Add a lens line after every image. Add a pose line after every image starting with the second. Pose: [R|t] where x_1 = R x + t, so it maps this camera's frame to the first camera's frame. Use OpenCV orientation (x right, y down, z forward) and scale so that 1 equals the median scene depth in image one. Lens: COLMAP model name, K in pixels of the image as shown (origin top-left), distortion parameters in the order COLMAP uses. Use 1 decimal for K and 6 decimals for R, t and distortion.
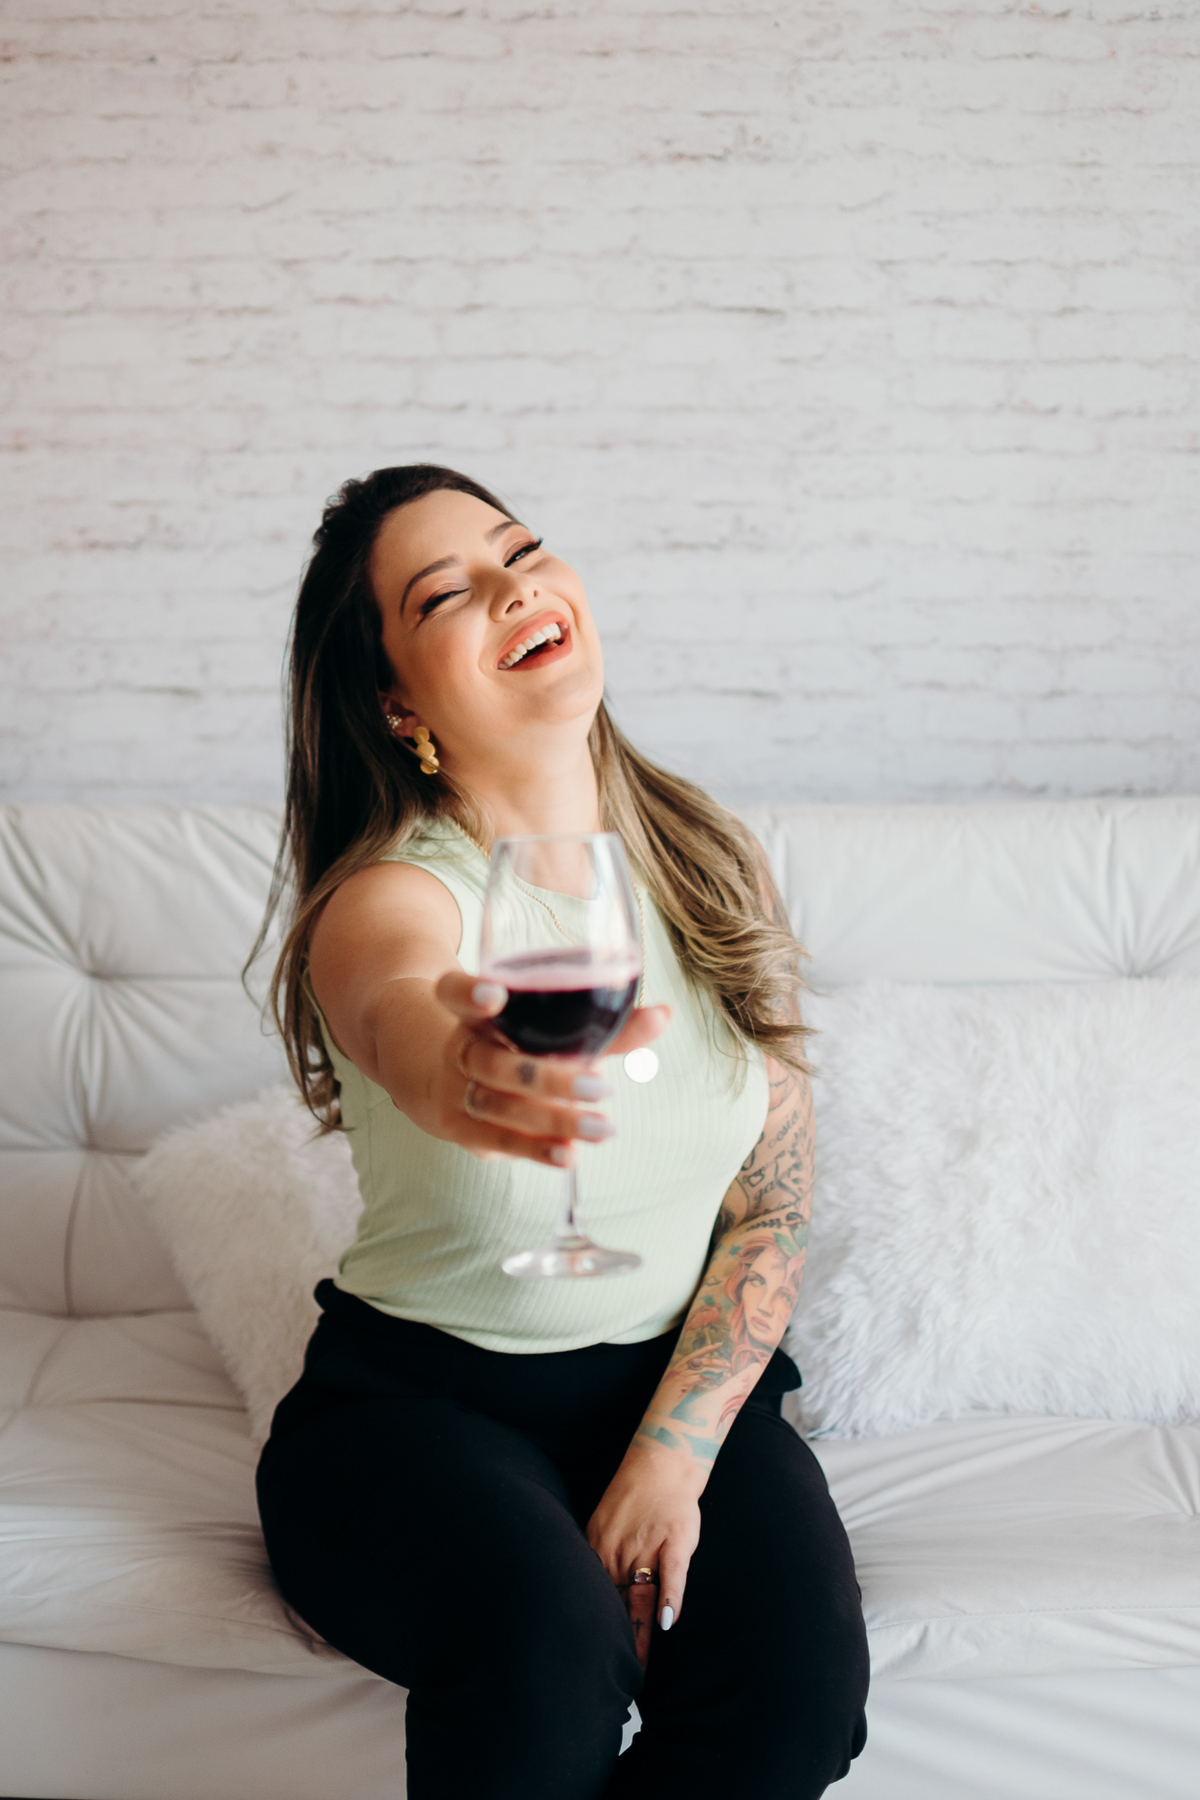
lens RADIAL K [[2673.5, 0, 597.4], [0, 2673.5, 931.7], [0, 0, 1]] dist [-0.128394, 0.133961]
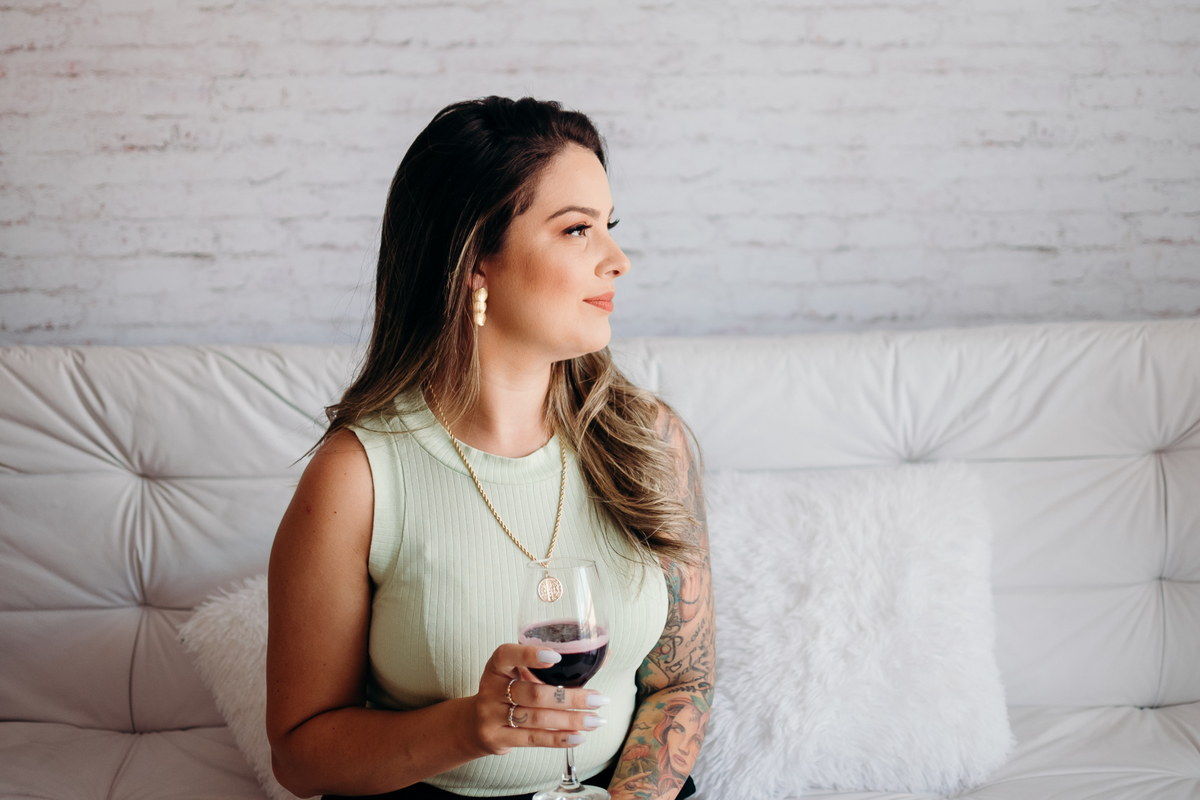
lens RADIAL K [[1795.1, 0, 600.0], [0, 1795.1, 400.0], [0, 0, 1]] dist [-0.107695, 0.061610]
pose [[0.996018, -0.021001, 0.086647, -0.037227], [0.018364, 0.999347, 0.031118, -0.044994], [-0.087244, -0.029403, 0.995753, 0.089616]]
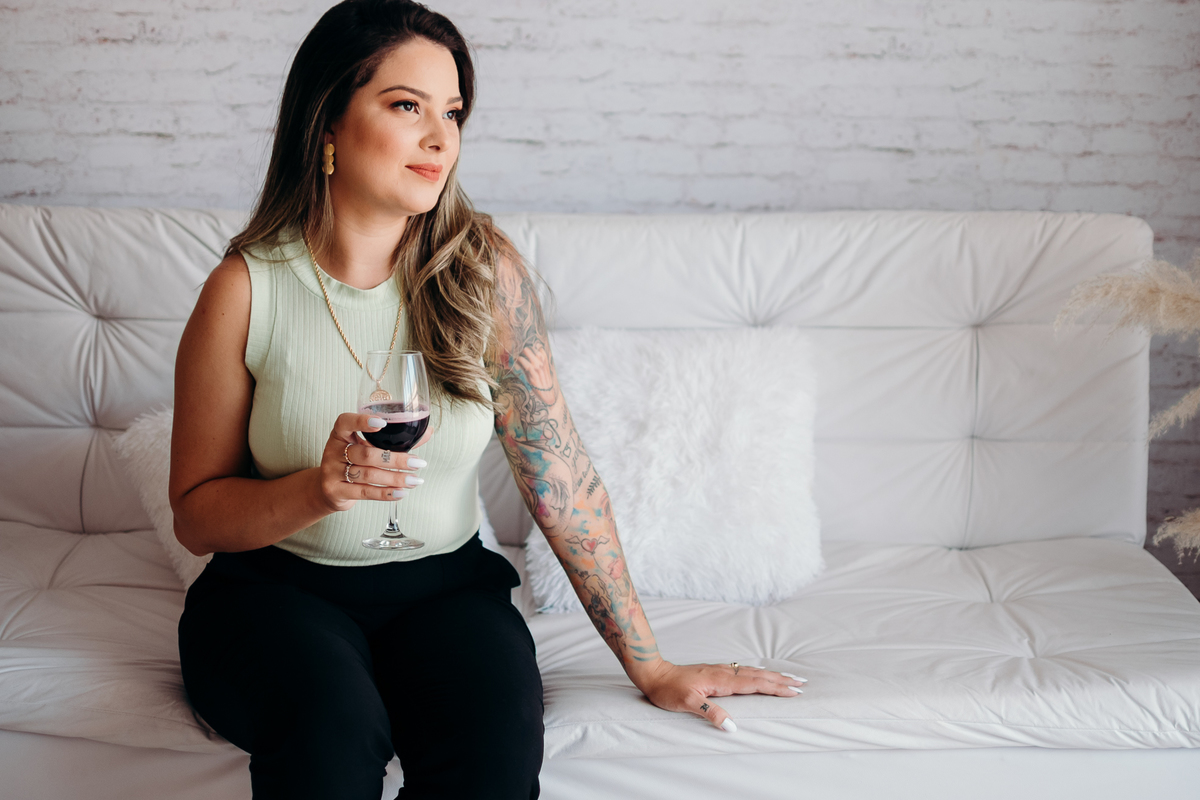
lens RADIAL K [[1795.1, 0, 600.0], [0, 1795.1, 400.0], [0, 0, 1]] dist [-0.107695, 0.061610]
pose [[0.999030, 0.010844, 0.042677, 0.061633], [-0.013516, 0.997931, 0.062850, -0.005005], [-0.041907, -0.063366, 0.997110, -0.063556]]
